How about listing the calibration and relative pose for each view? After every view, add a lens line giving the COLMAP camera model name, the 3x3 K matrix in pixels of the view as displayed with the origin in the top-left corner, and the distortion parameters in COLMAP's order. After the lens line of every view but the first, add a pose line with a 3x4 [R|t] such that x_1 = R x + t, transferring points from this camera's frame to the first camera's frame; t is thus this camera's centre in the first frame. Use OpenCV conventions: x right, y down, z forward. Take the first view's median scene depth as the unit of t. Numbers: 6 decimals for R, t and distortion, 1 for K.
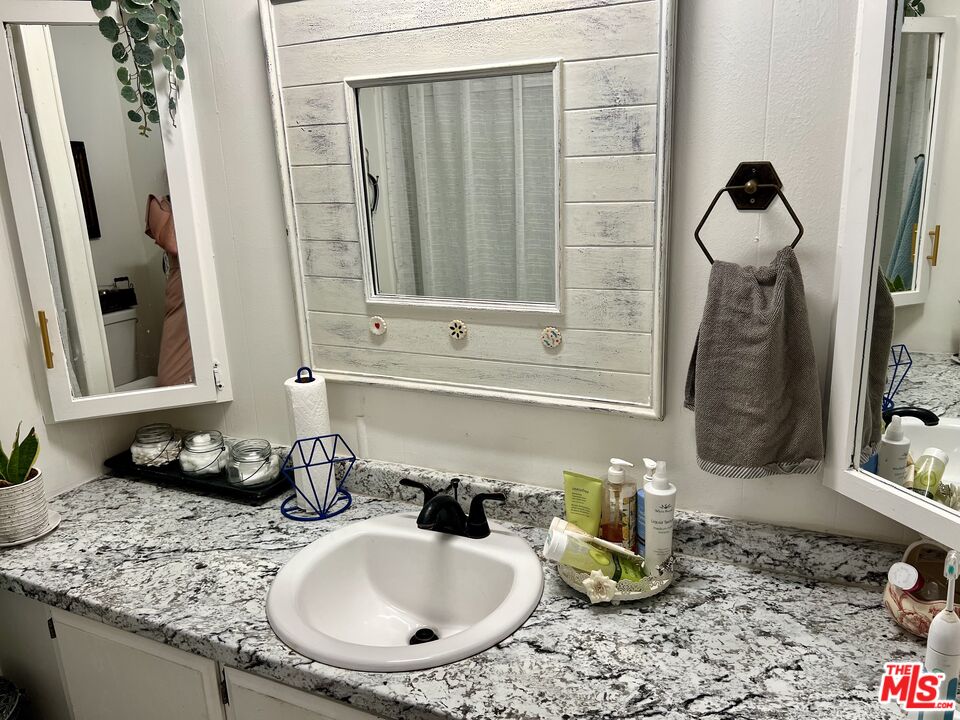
lens RADIAL K [[721.9, 0, 479.5], [0, 721.9, 368.6], [0, 0, 1]] dist [0.074009, -0.112397]
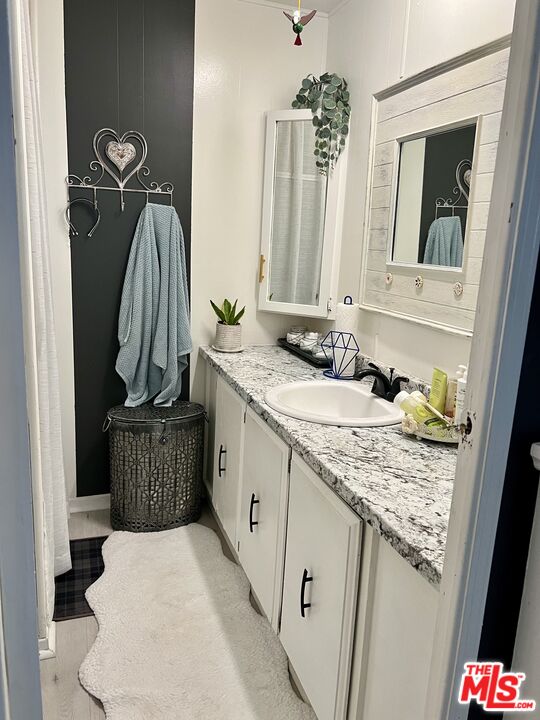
lens RADIAL K [[541.4, 0, 268.3], [0, 541.4, 360.8], [0, 0, 1]] dist [0.074009, -0.112397]
pose [[0.695227, 0.227888, -0.681709, 0.621884], [-0.271465, 0.961417, 0.044543, 0.158055], [0.665557, 0.154093, 0.730267, -0.123366]]
